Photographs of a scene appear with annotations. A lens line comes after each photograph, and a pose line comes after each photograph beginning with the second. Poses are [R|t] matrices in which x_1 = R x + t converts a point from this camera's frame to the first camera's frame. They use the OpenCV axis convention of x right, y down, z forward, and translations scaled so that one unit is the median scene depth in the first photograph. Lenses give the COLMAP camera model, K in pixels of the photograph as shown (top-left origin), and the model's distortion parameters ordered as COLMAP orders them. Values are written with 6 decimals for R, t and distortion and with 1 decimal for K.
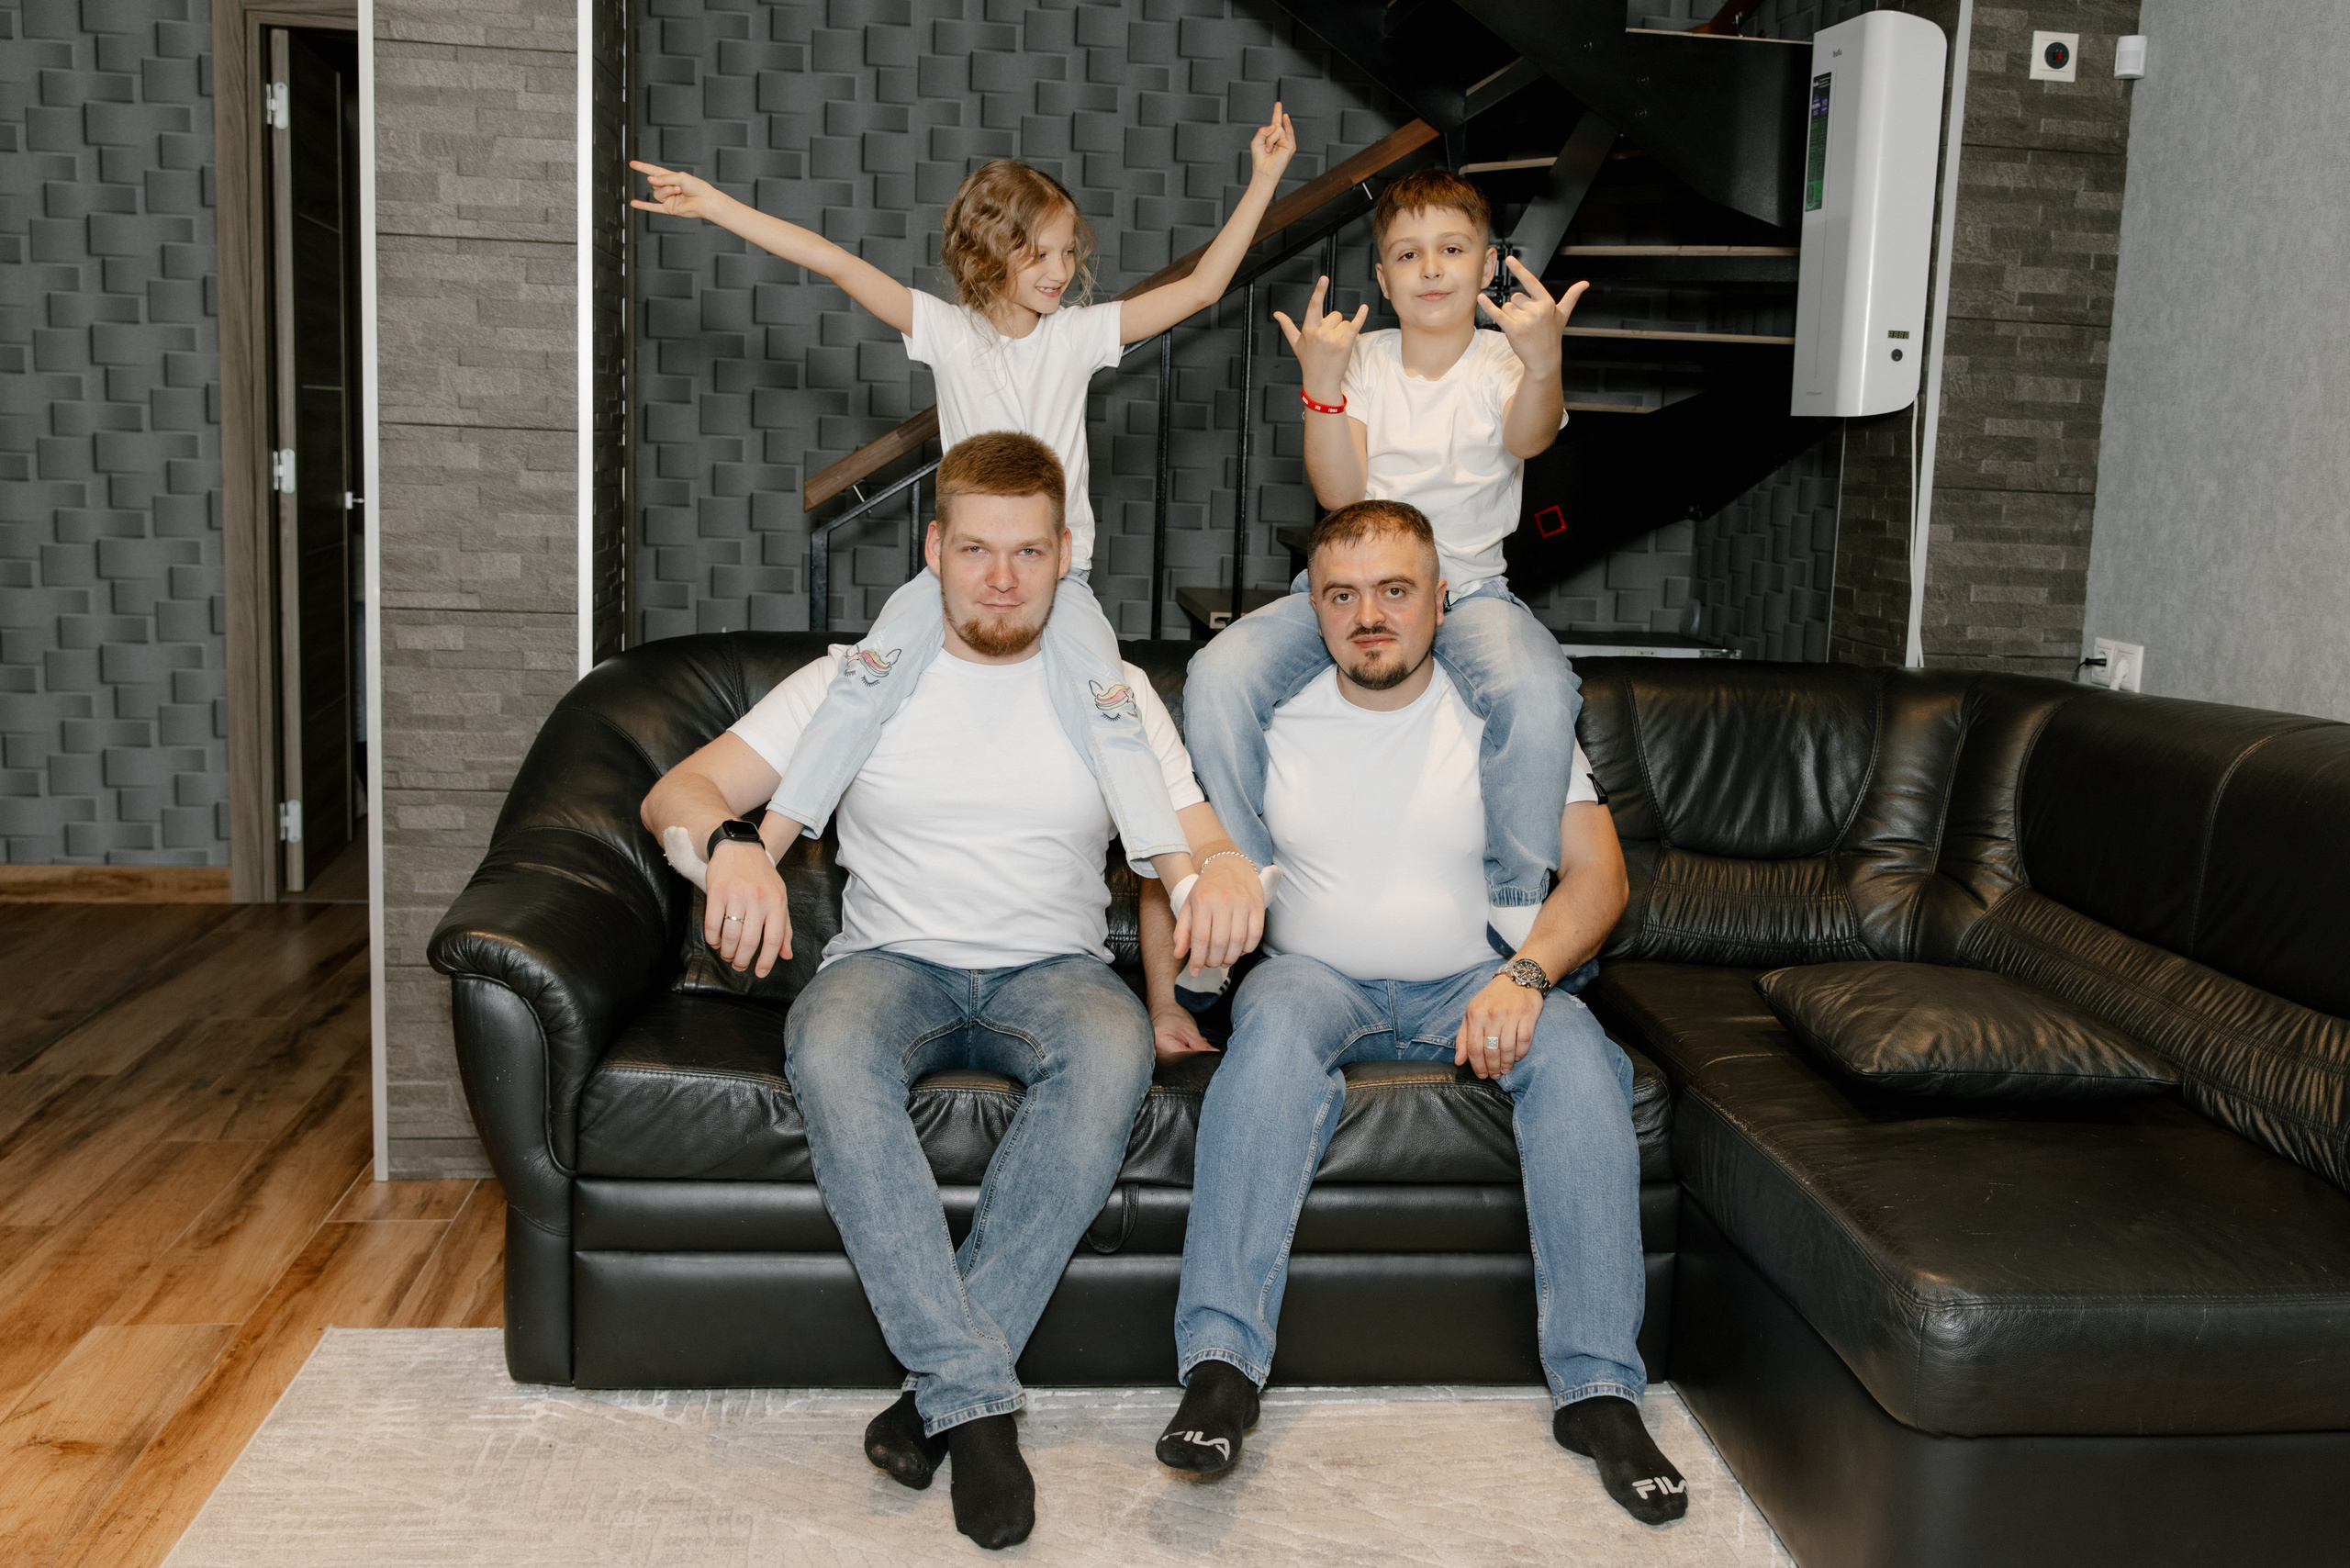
lens RADIAL K [[2078.2, 0, 1175.0], [0, 2078.2, 784.0], [0, 0, 1]] dist [0.002651, 0.004222]
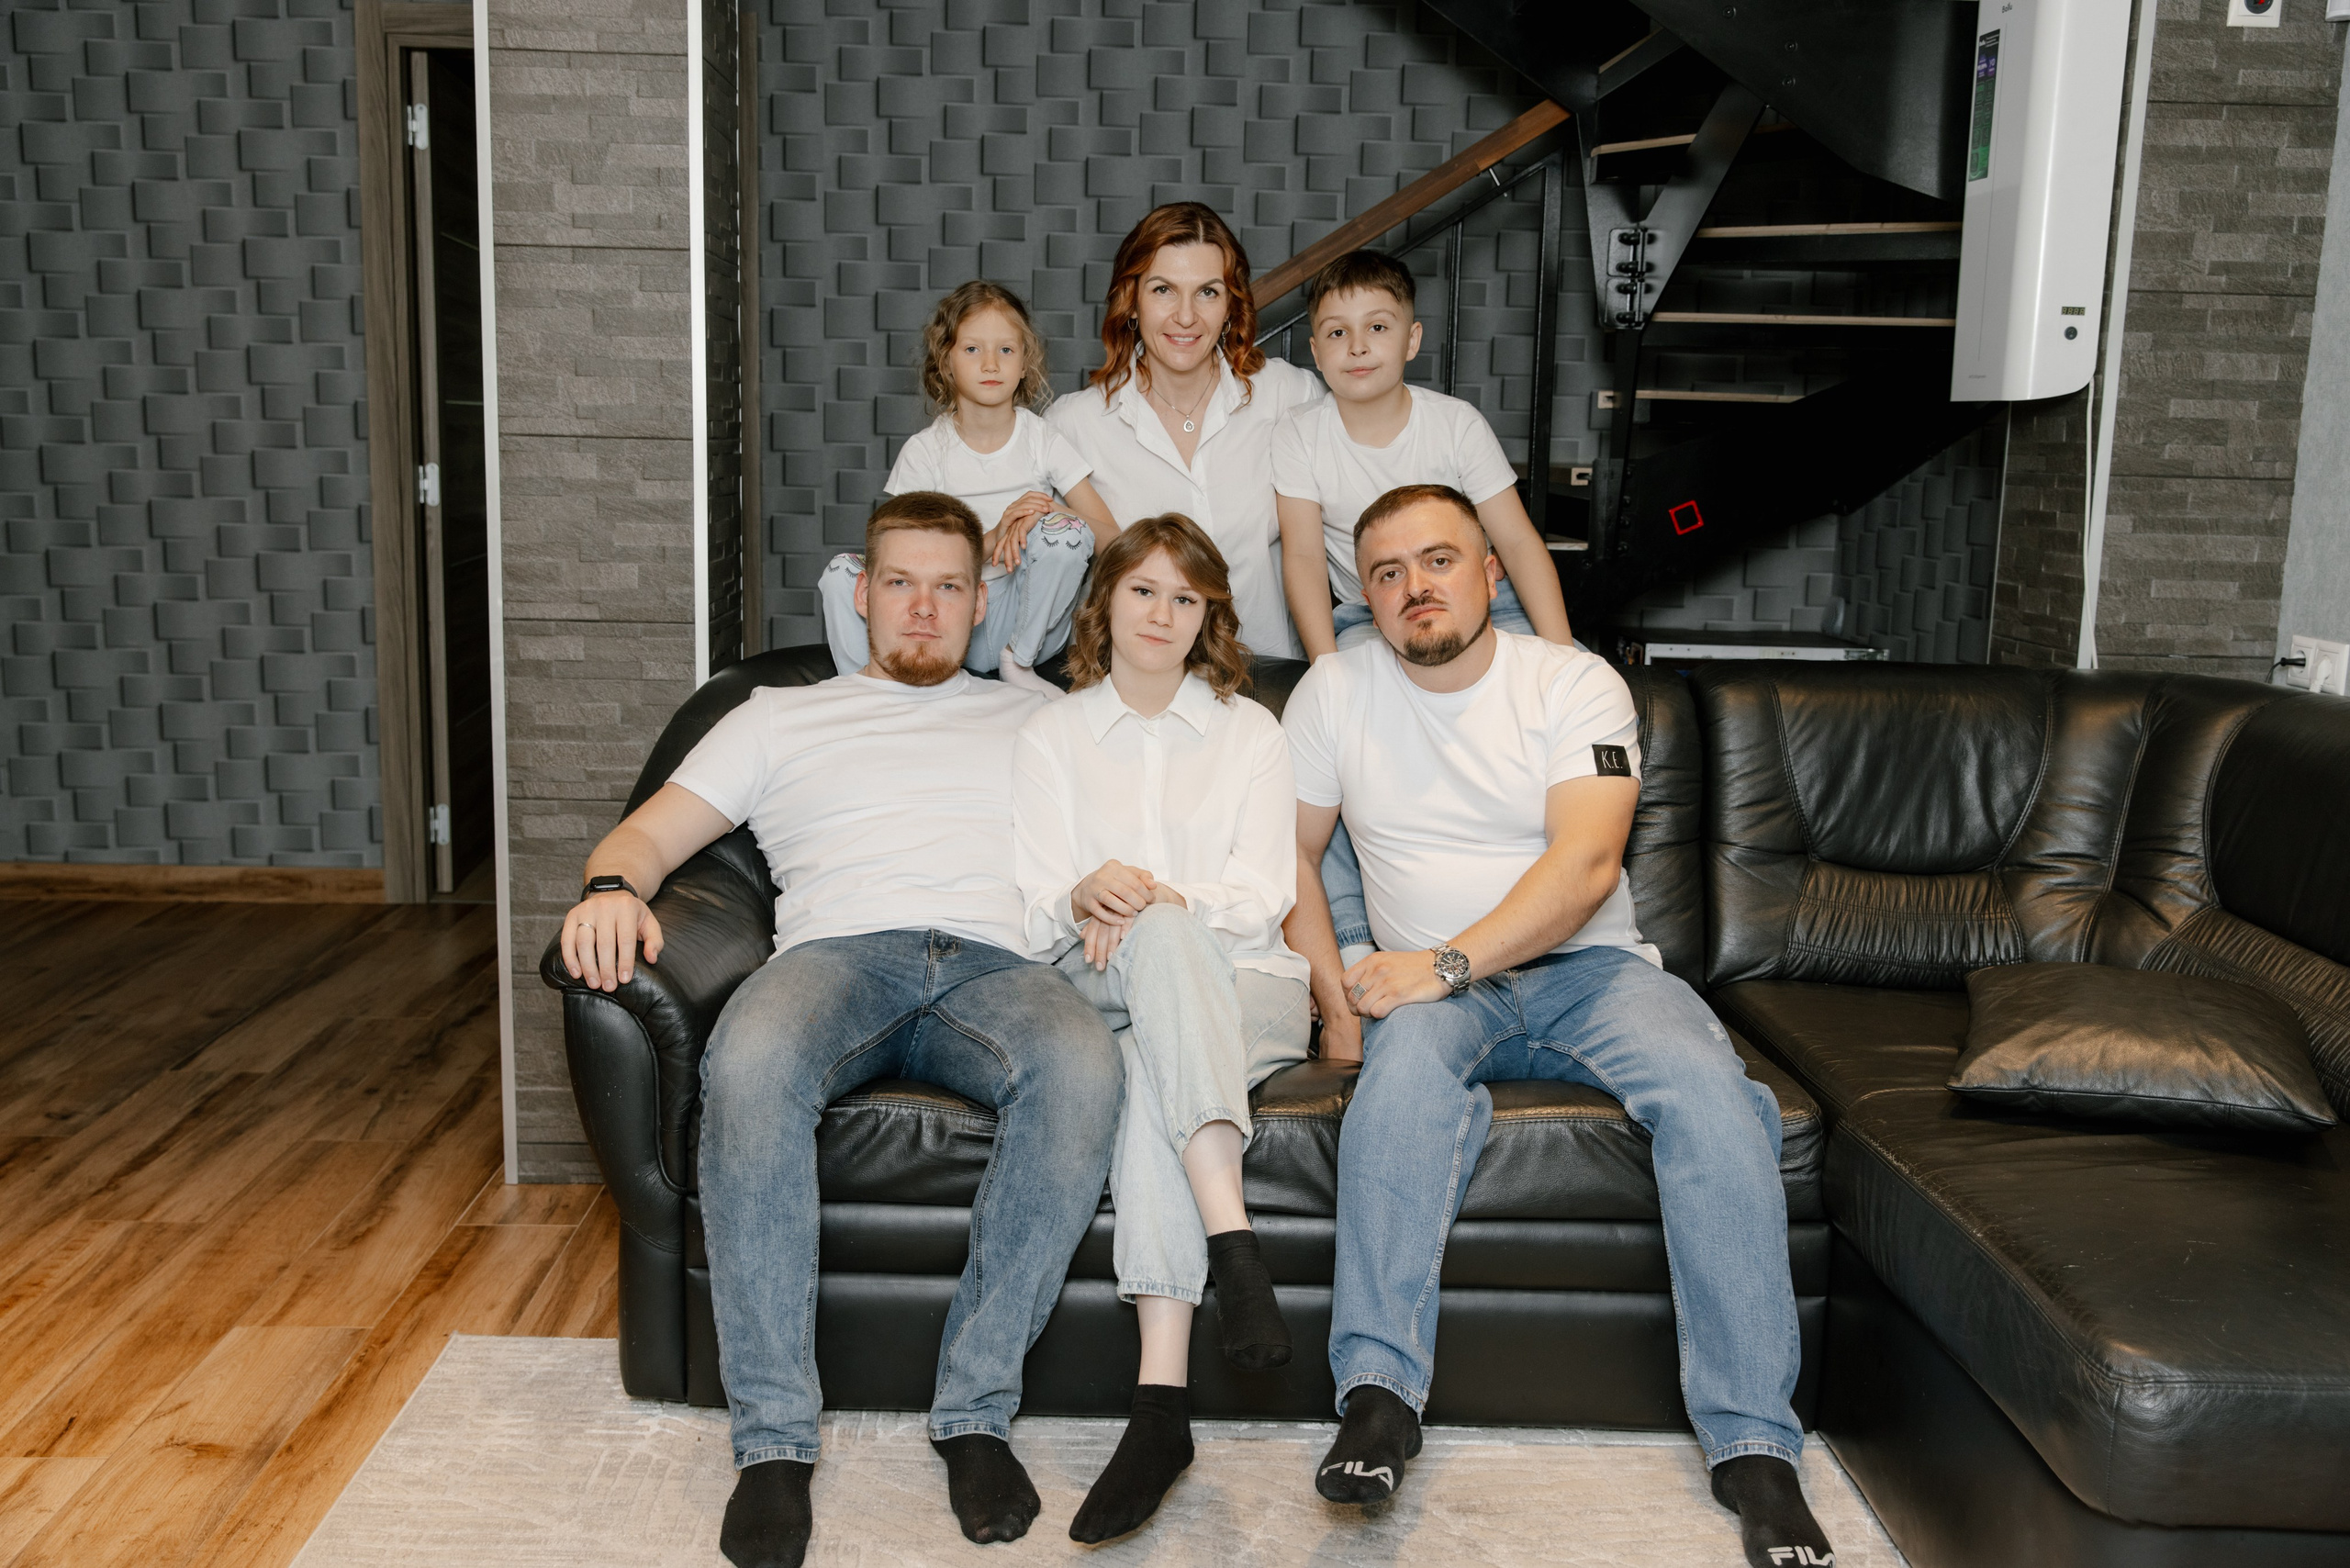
lens RADIAL K [[1782.0, 0, 1169.6], [0, 1782.0, 785.4], [0, 0, 1]] dist [0.004321, 0.003494]
pose [[0.996525, -0.000843, -0.083286, 0.011514], [0.002615, 0.999773, 0.021164, -0.021867], [0.083249, -0.021308, 0.996301, 0.166462]]
